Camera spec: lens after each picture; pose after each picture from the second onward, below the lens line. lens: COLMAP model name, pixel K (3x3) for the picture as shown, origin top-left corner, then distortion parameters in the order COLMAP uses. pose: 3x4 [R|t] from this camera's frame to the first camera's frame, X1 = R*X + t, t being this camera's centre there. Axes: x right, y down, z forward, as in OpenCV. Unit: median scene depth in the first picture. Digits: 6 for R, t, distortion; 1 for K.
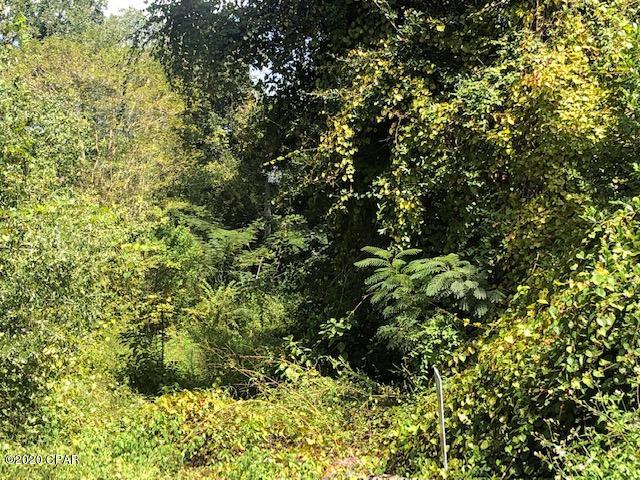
lens RADIAL K [[1222.7, 0, 318.8], [0, 1222.7, 235.9], [0, 0, 1]] dist [0.015539, 0.000000]
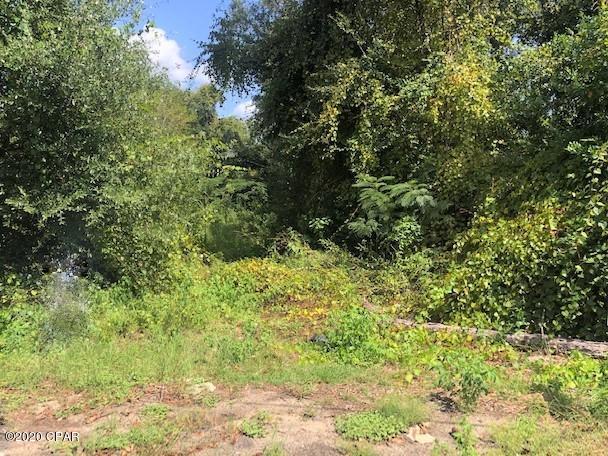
lens RADIAL K [[533.3, 0, 302.8], [0, 533.3, 227.4], [0, 0, 1]] dist [0.096718, -0.077265]
pose [[0.993830, 0.017819, 0.109475, -0.105330], [-0.026409, 0.996641, 0.077516, 0.022699], [-0.107726, -0.079929, 0.990962, 0.241880]]
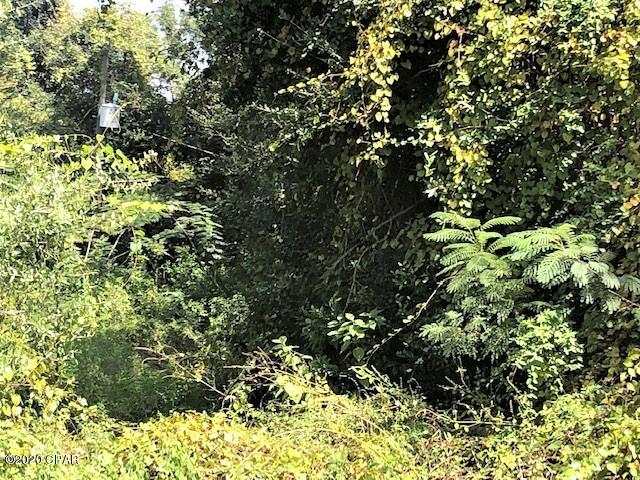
lens RADIAL K [[1682.0, 0, 318.4], [0, 1682.0, 240.6], [0, 0, 1]] dist [-0.085284, 0.000000]
pose [[0.994915, 0.013292, 0.099833, -0.114750], [-0.015522, 0.999646, 0.021593, 0.004354], [-0.099511, -0.023033, 0.994770, 0.030767]]
